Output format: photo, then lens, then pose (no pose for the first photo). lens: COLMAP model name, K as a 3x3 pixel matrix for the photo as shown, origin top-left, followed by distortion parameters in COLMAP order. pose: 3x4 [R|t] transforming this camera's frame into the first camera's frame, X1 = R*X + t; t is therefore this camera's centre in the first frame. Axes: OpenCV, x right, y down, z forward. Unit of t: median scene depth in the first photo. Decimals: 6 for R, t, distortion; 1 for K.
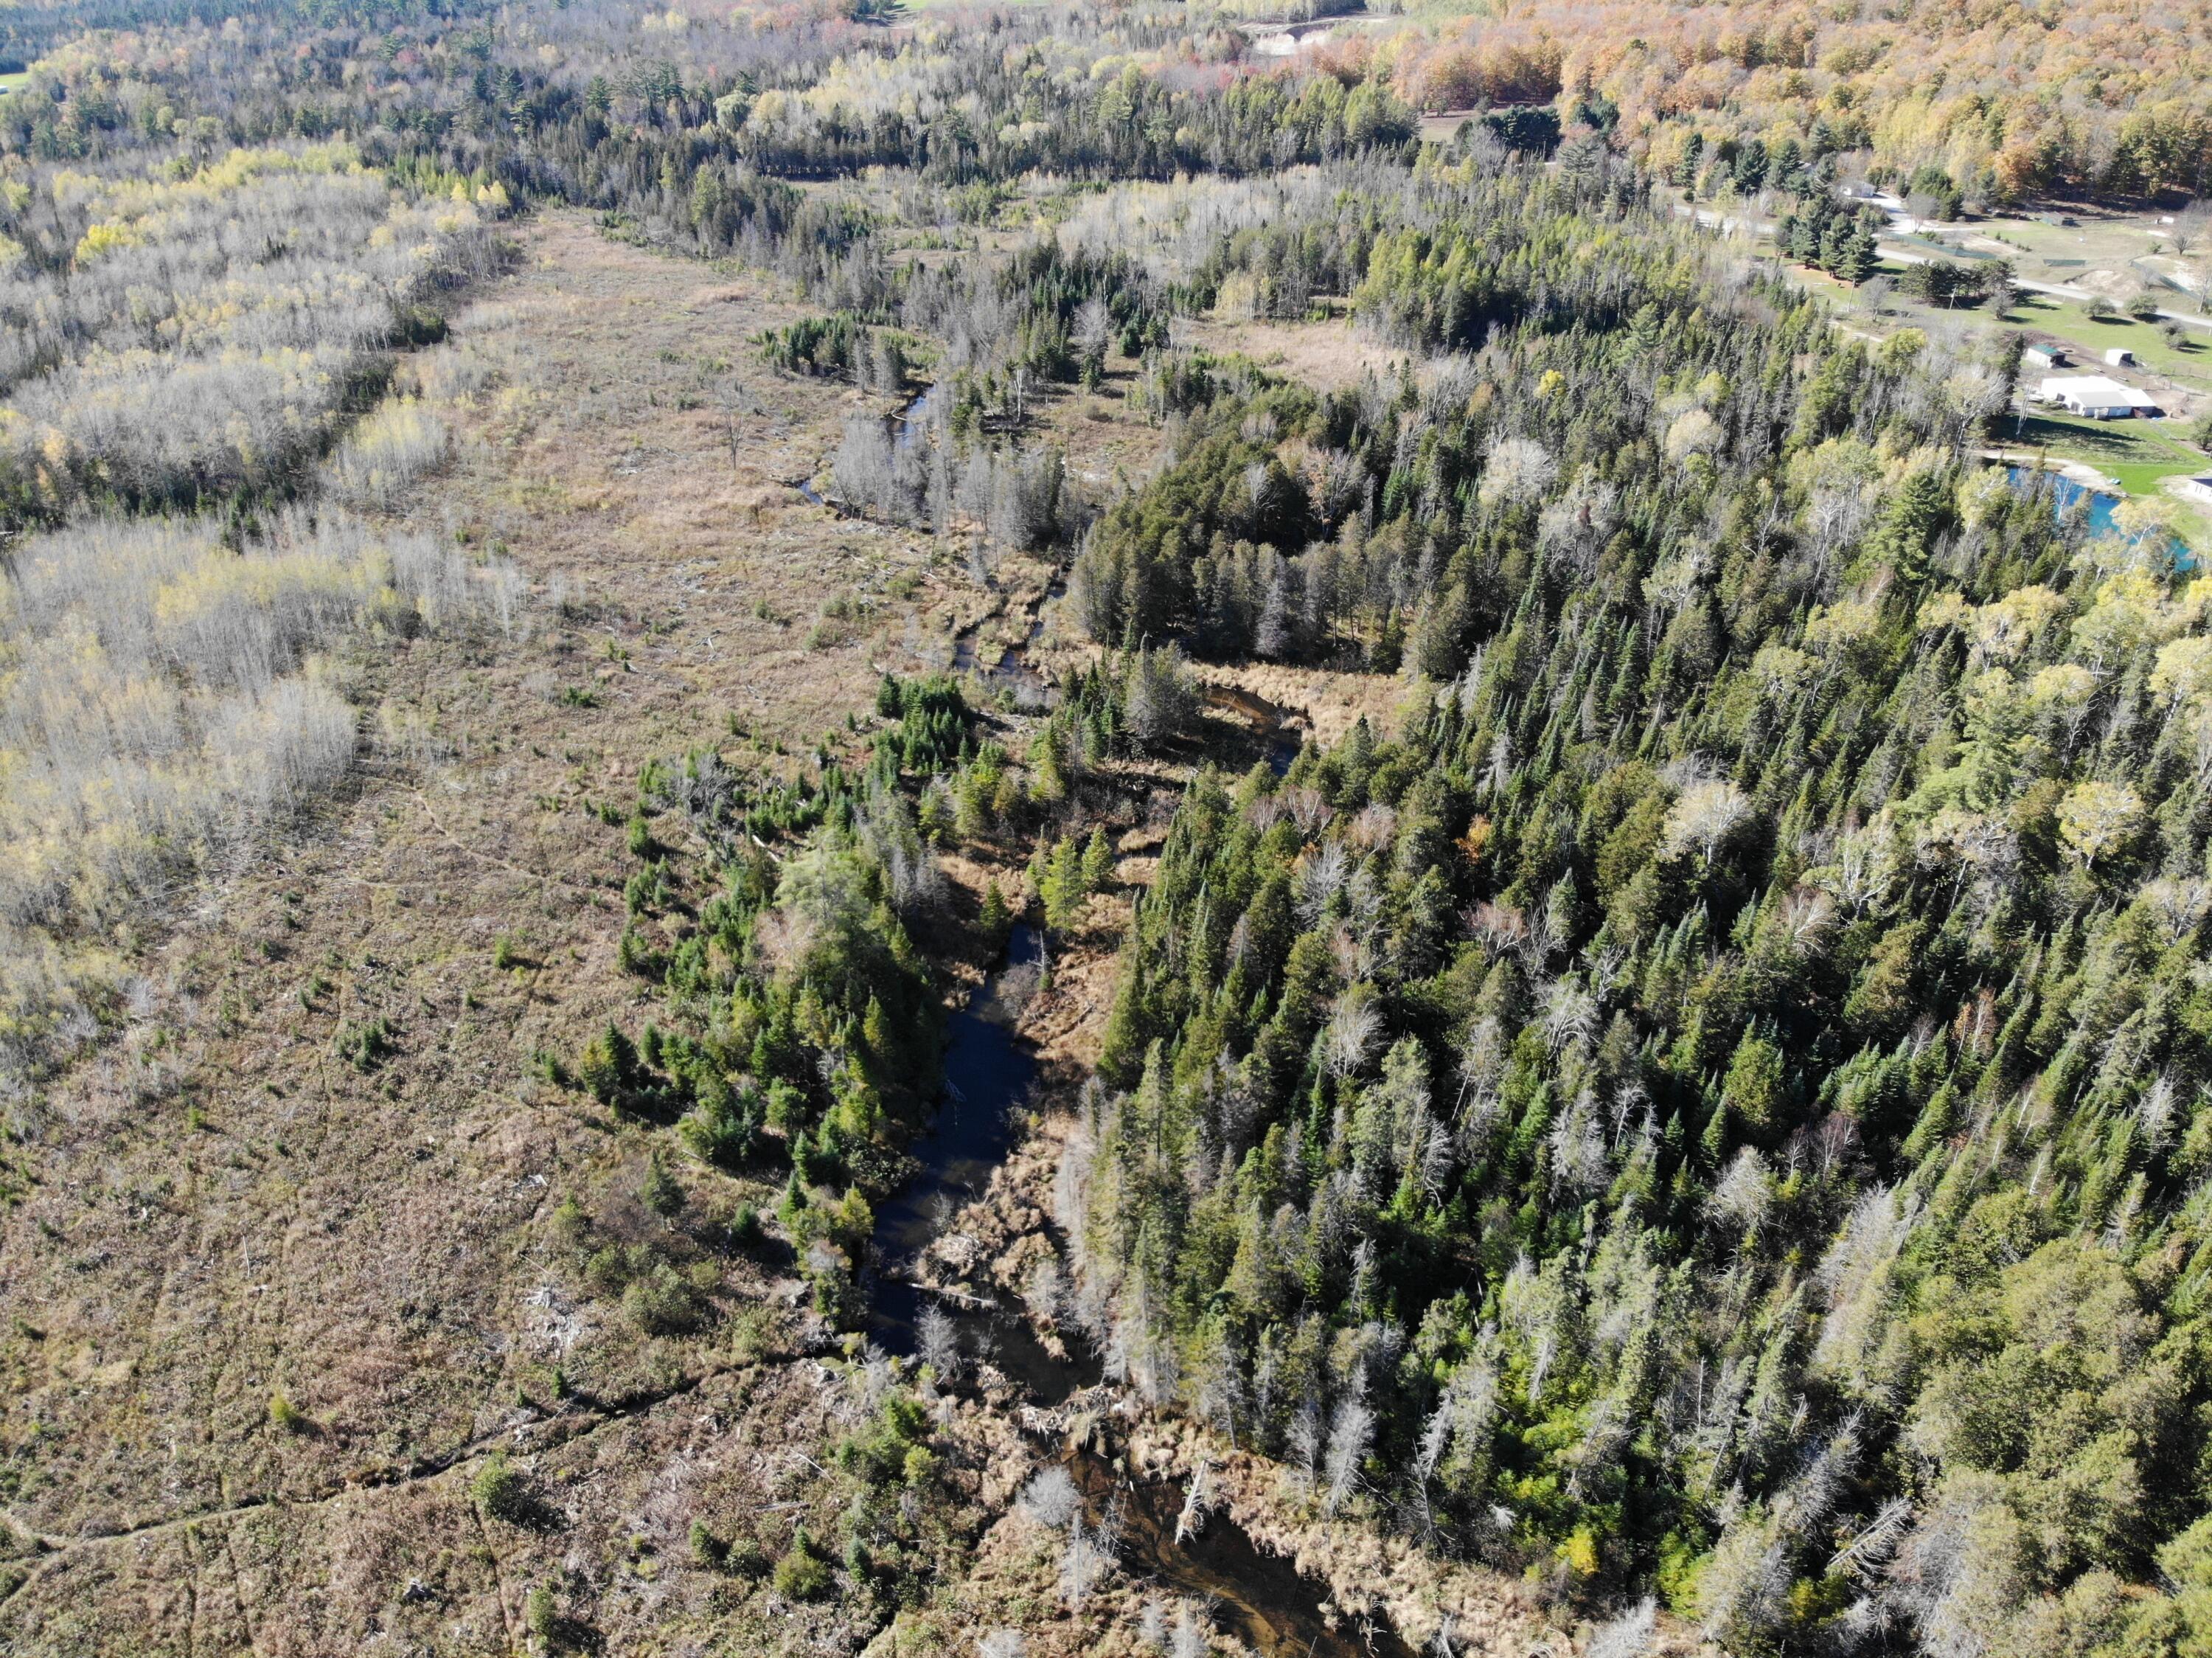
lens RADIAL K [[1632.3, 0, 1106.0], [0, 1632.3, 829.0], [0, 0, 1]] dist [0.057693, -0.174637]
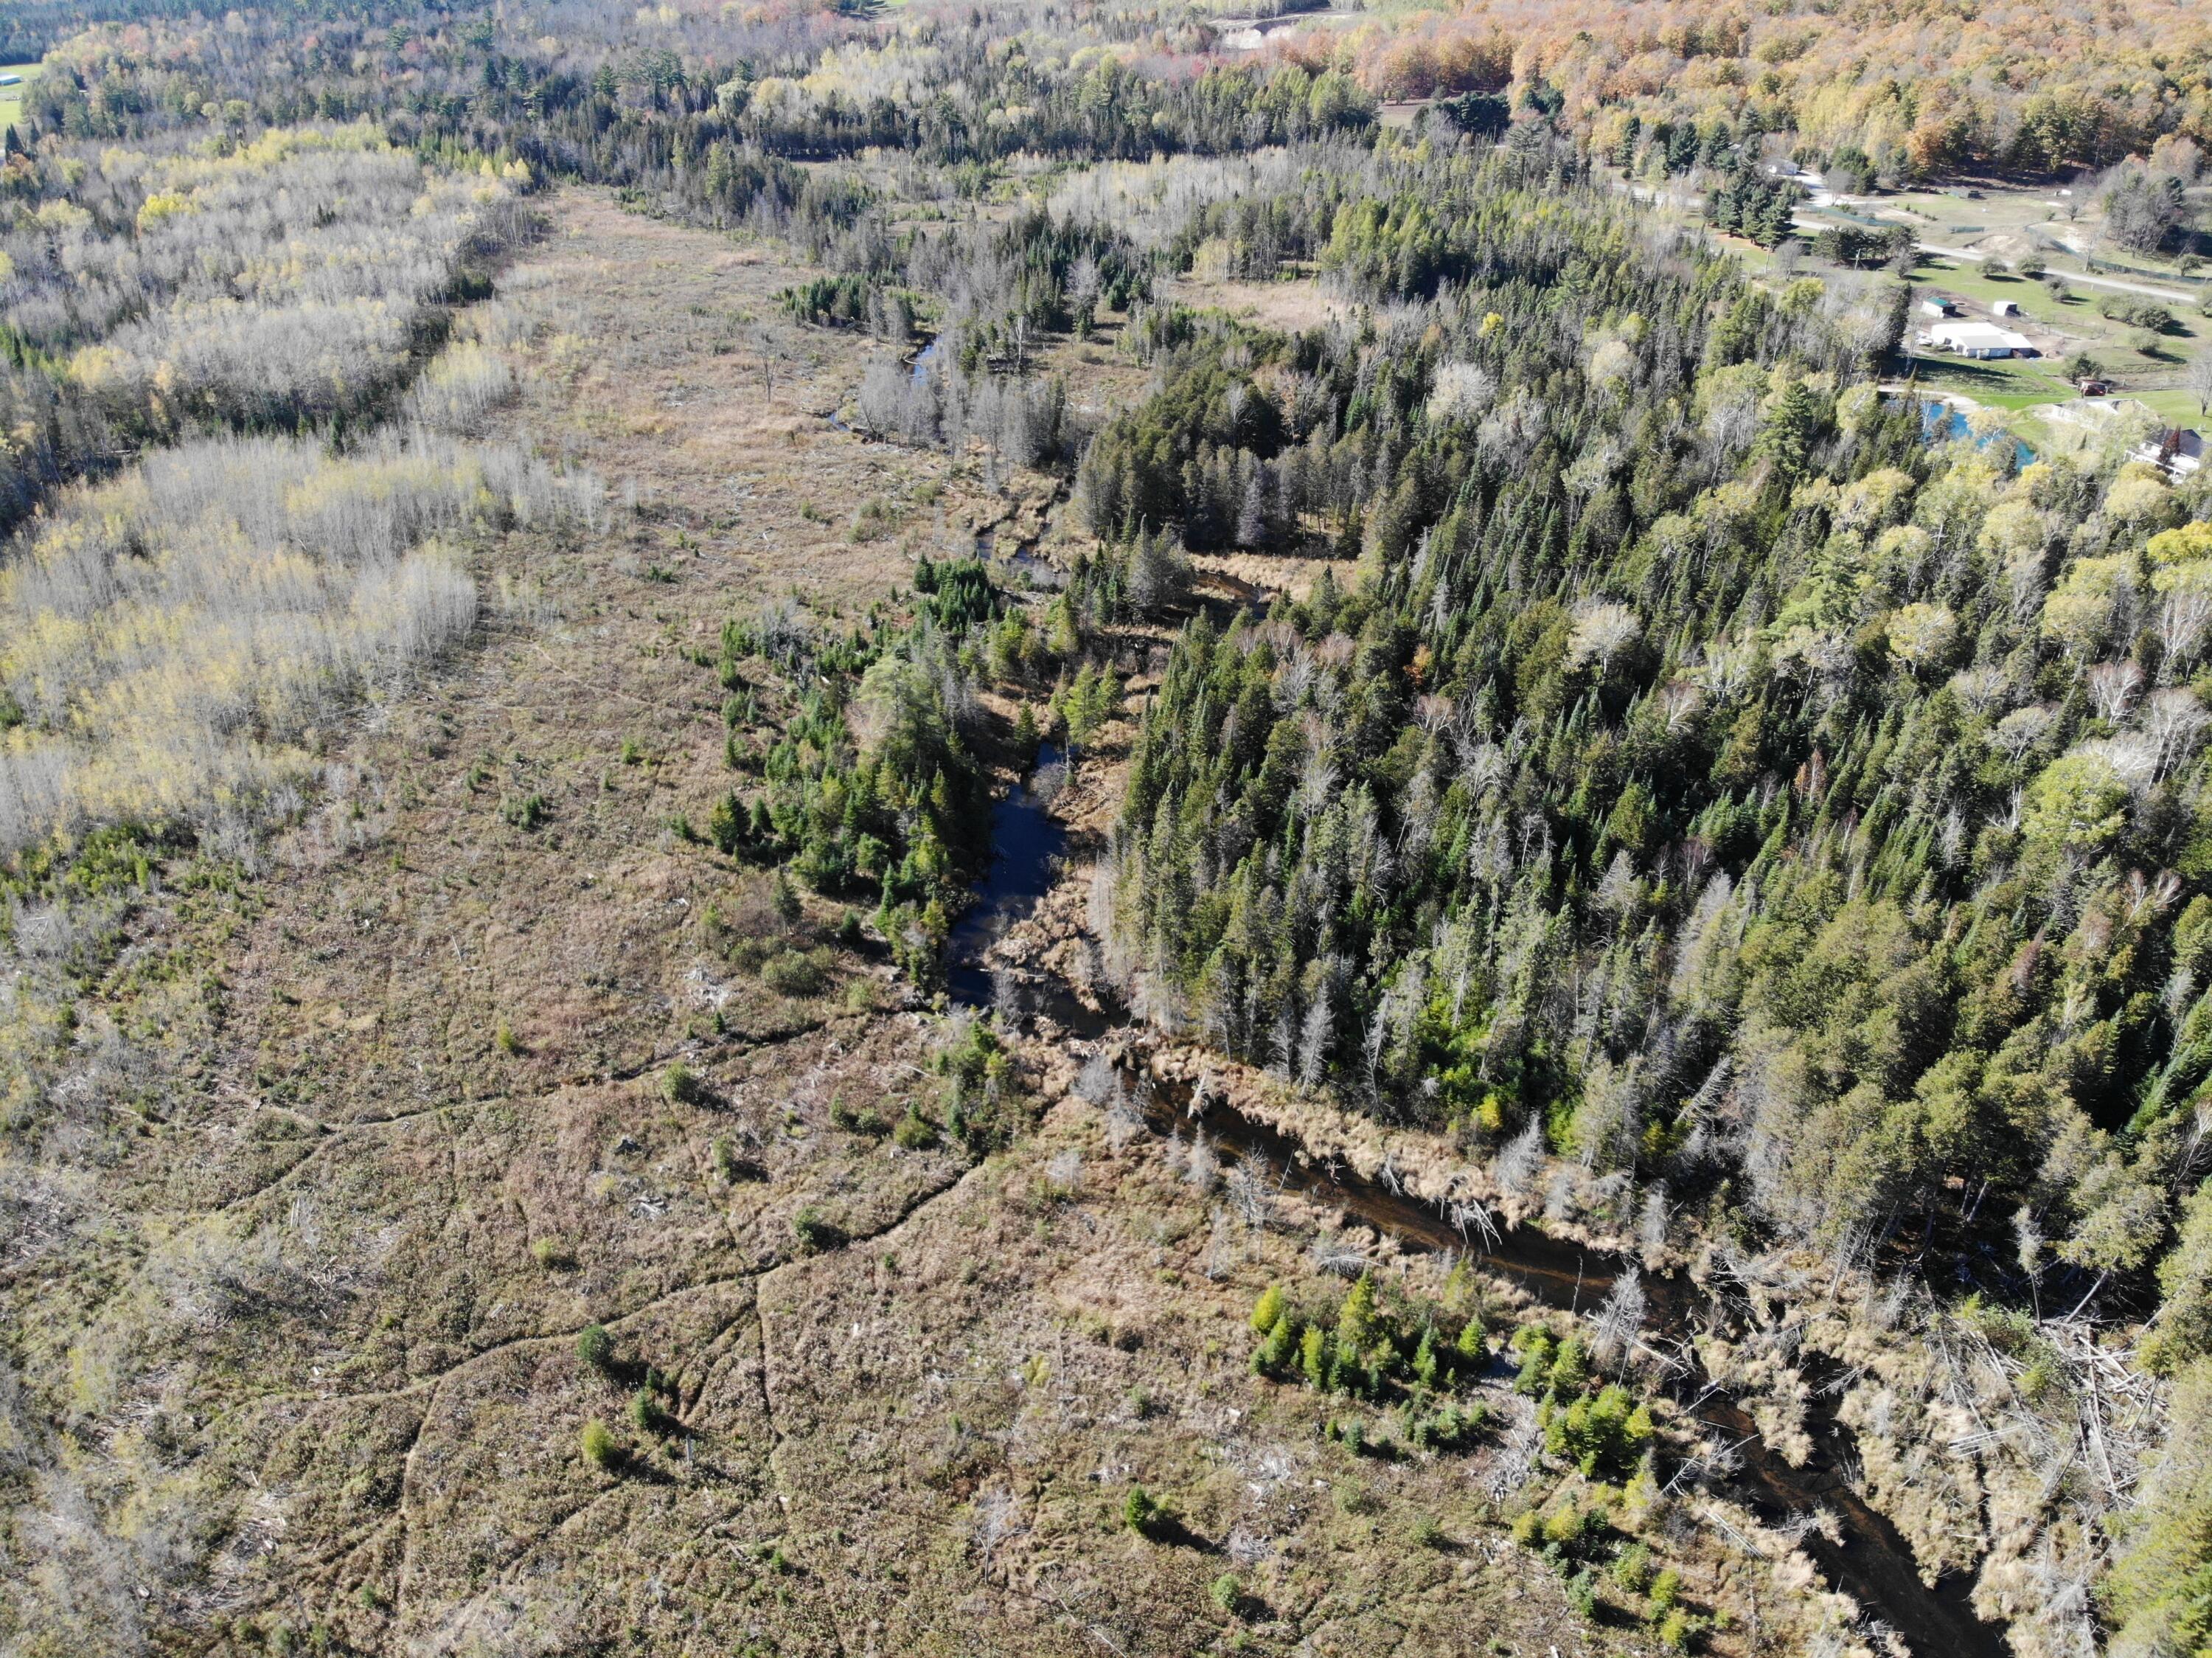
lens RADIAL K [[1632.3, 0, 1106.0], [0, 1632.3, 829.0], [0, 0, 1]] dist [0.057693, -0.174637]
pose [[0.999811, -0.005838, 0.018569, -0.024947], [0.005853, 0.999983, -0.000760, 0.100049], [-0.018564, 0.000869, 0.999827, -0.169753]]
